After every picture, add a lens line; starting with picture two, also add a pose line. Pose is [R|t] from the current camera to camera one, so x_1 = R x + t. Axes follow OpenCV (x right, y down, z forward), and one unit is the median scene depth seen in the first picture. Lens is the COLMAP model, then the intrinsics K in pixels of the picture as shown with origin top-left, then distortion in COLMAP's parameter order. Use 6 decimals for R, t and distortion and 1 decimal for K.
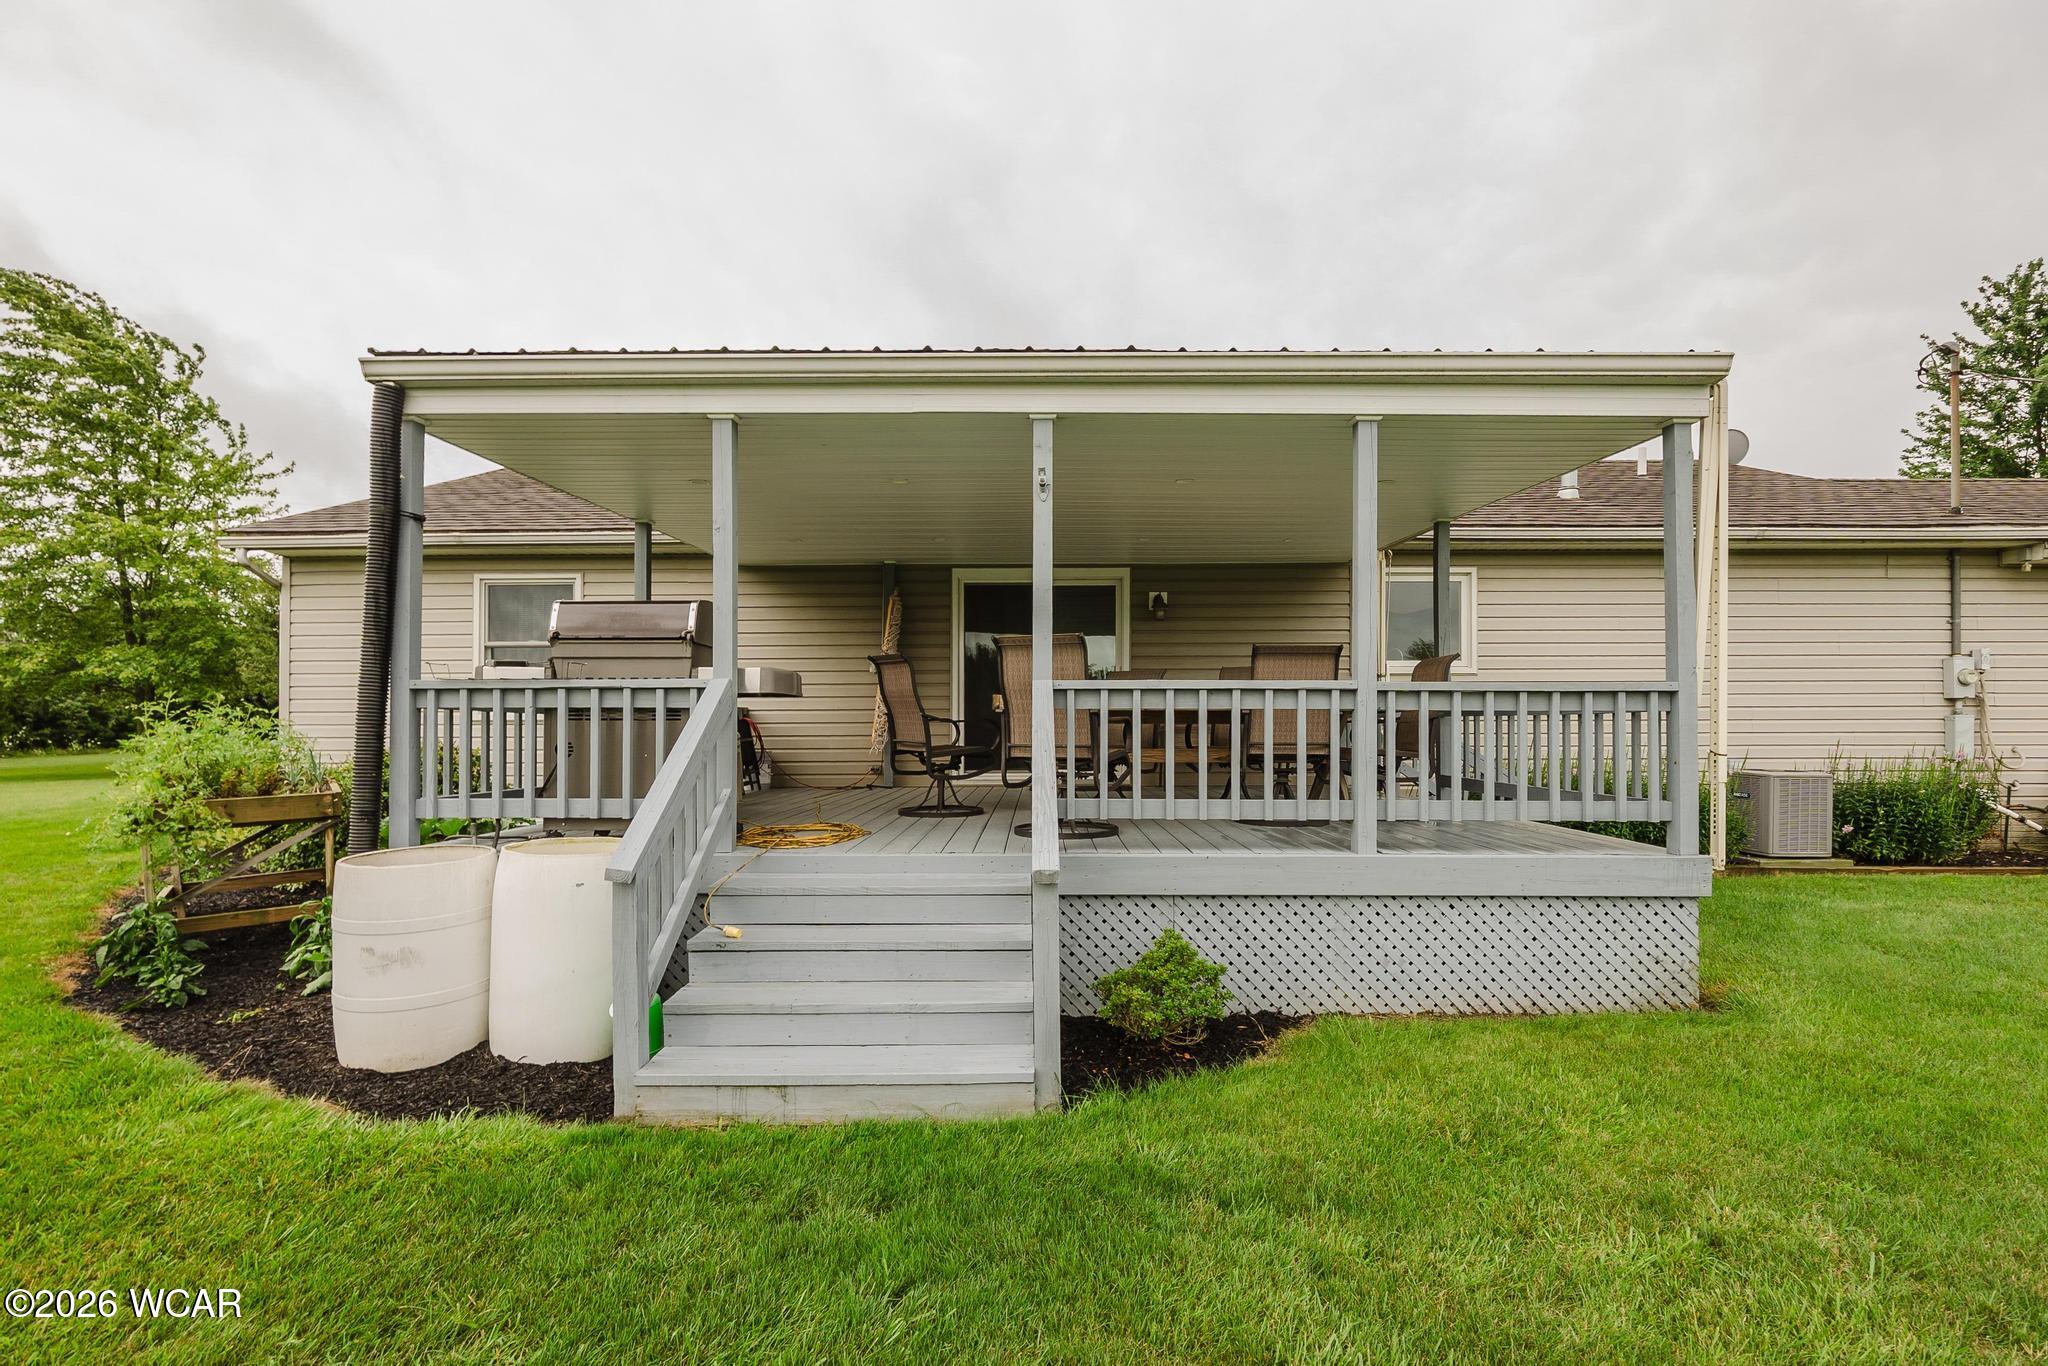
lens RADIAL K [[895.8, 0, 1094.3], [0, 895.8, 732.5], [0, 0, 1]] dist [-0.005621, -0.000560]
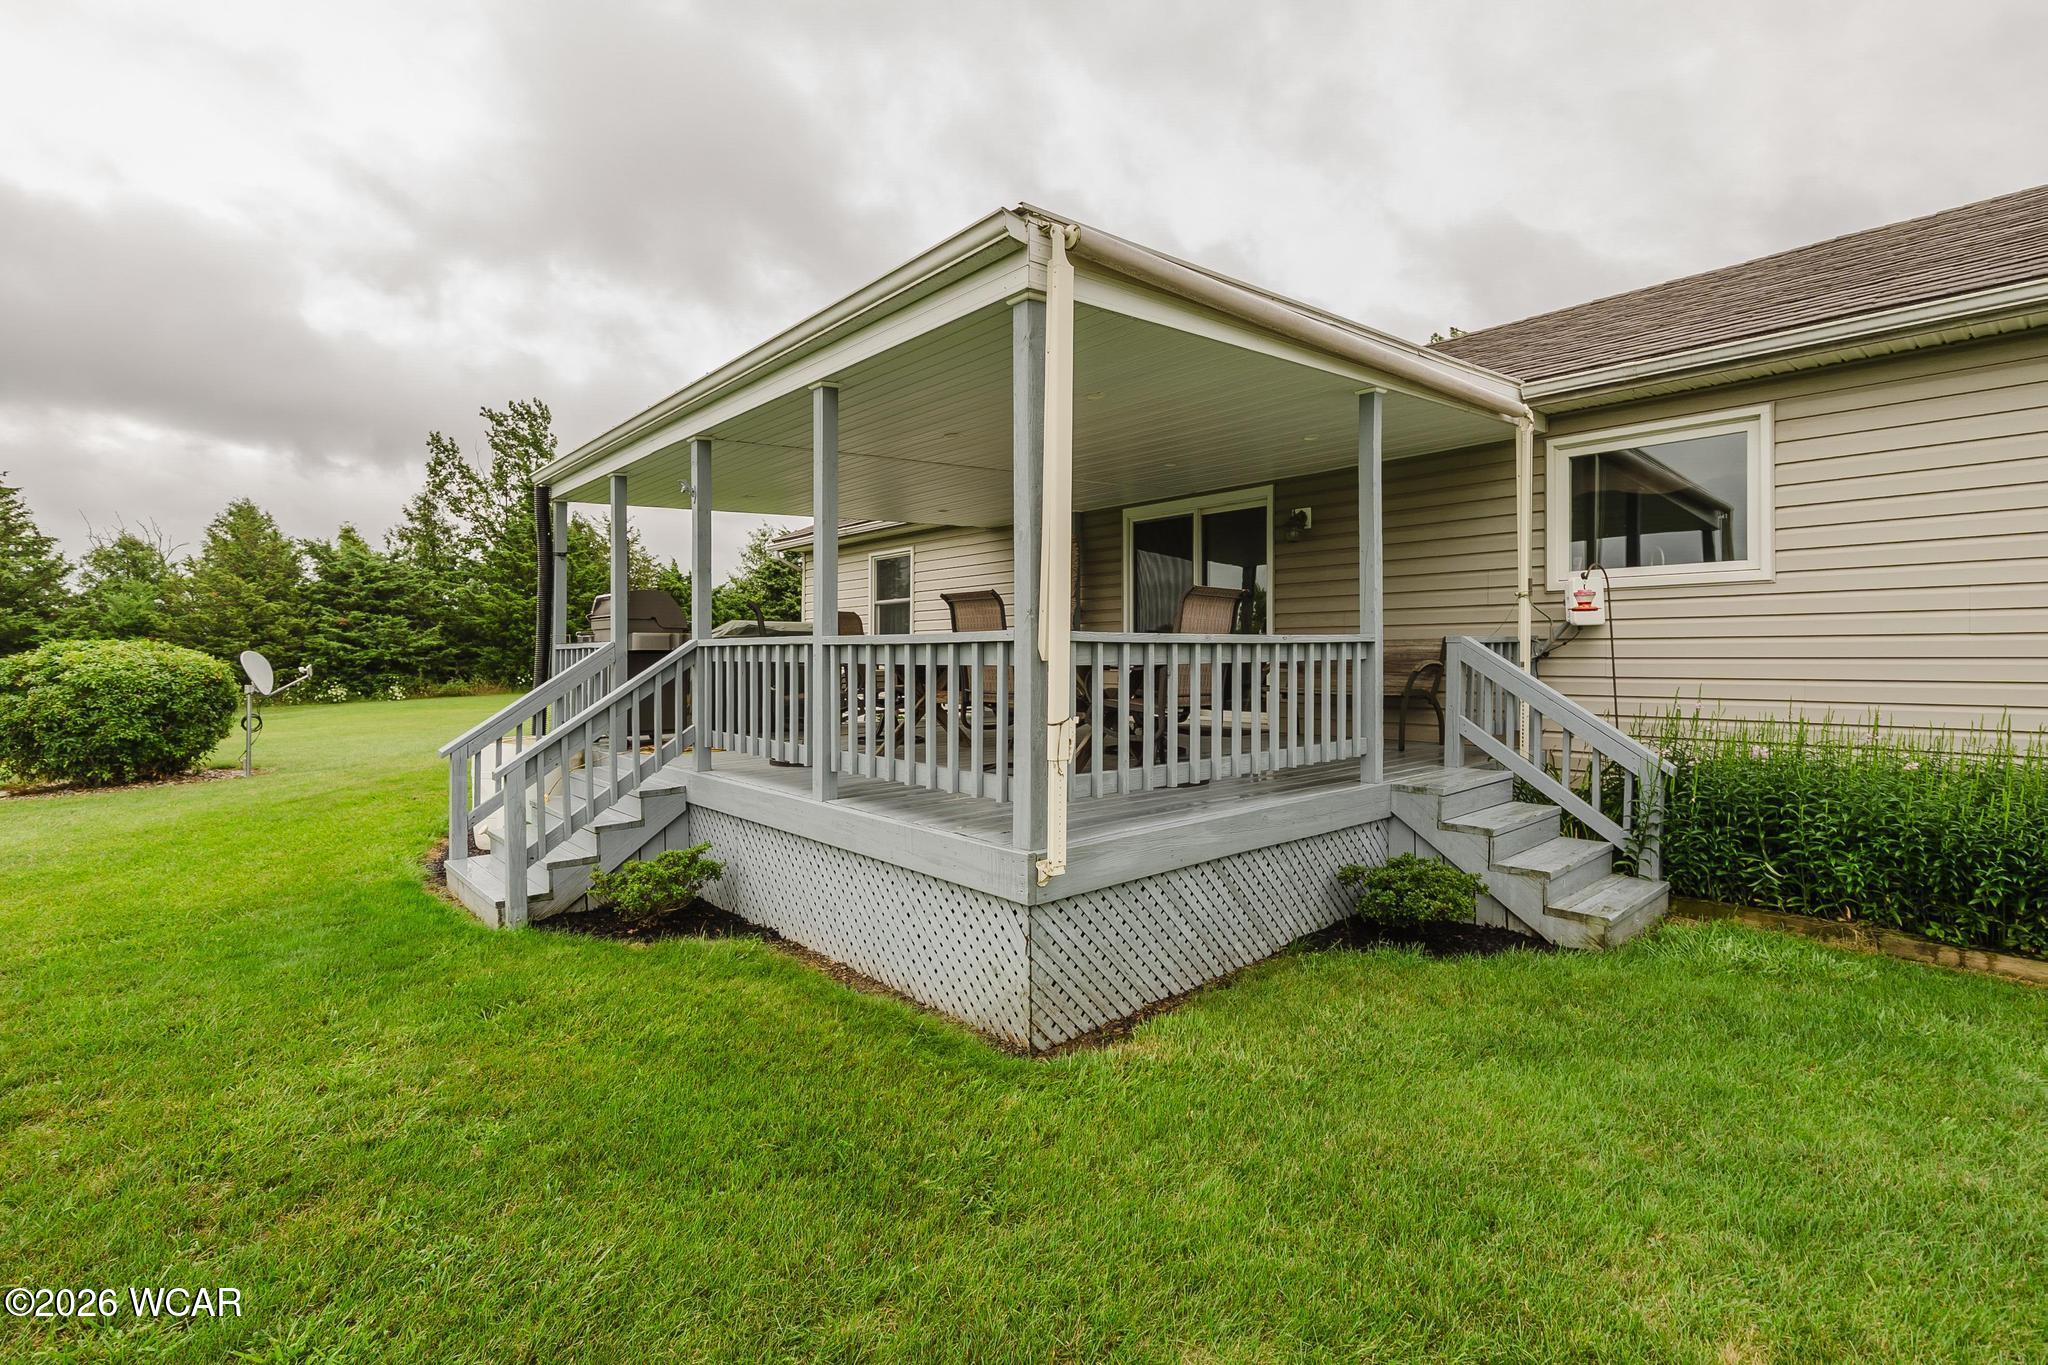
lens RADIAL K [[952.6, 0, 1029.9], [0, 952.6, 661.6], [0, 0, 1]] dist [-0.008892, 0.000894]
pose [[0.645595, 0.004942, -0.763664, 0.606316], [-0.001879, 0.999986, 0.004882, -0.014425], [0.763678, -0.001717, 0.645595, 0.218226]]
